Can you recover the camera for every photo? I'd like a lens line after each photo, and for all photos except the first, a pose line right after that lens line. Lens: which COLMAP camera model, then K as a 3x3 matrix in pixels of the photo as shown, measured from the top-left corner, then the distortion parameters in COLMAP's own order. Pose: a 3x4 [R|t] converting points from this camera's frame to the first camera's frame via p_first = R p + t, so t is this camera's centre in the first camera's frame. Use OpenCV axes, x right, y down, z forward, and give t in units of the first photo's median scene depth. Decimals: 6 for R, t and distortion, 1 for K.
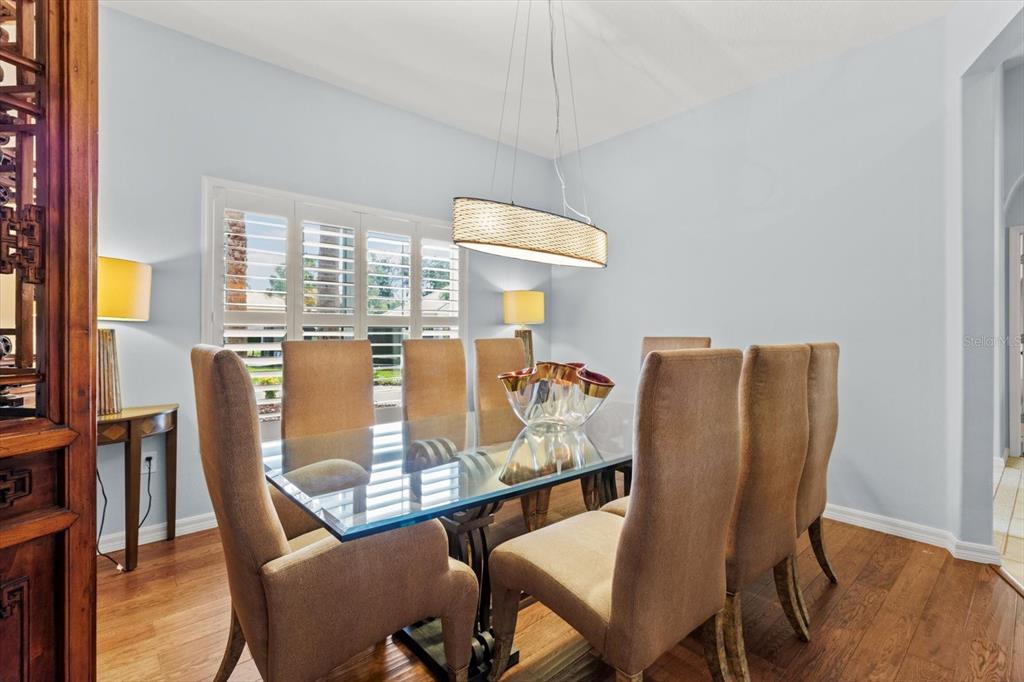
lens RADIAL K [[474.0, 0, 512.4], [0, 474.0, 337.6], [0, 0, 1]] dist [-0.000902, 0.000492]
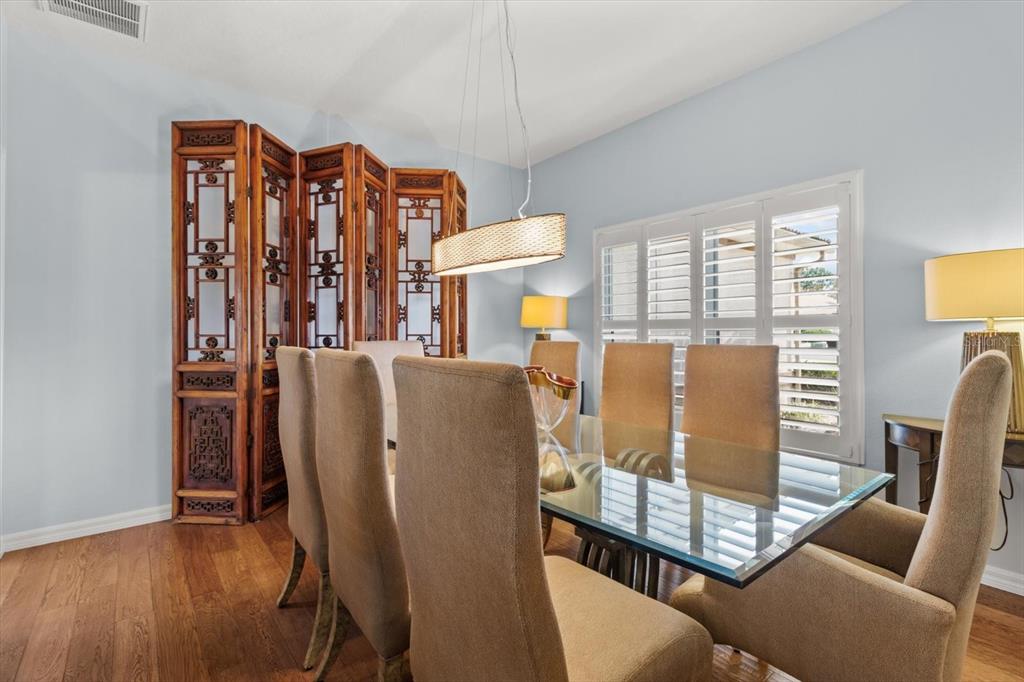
lens RADIAL K [[474.0, 0, 510.5], [0, 474.0, 336.0], [0, 0, 1]] dist [-0.000902, 0.000492]
pose [[-0.036864, 0.001263, -0.999319, 0.784727], [-0.007699, 0.999969, 0.001547, -0.009628], [0.999291, 0.007751, -0.036853, 0.746220]]
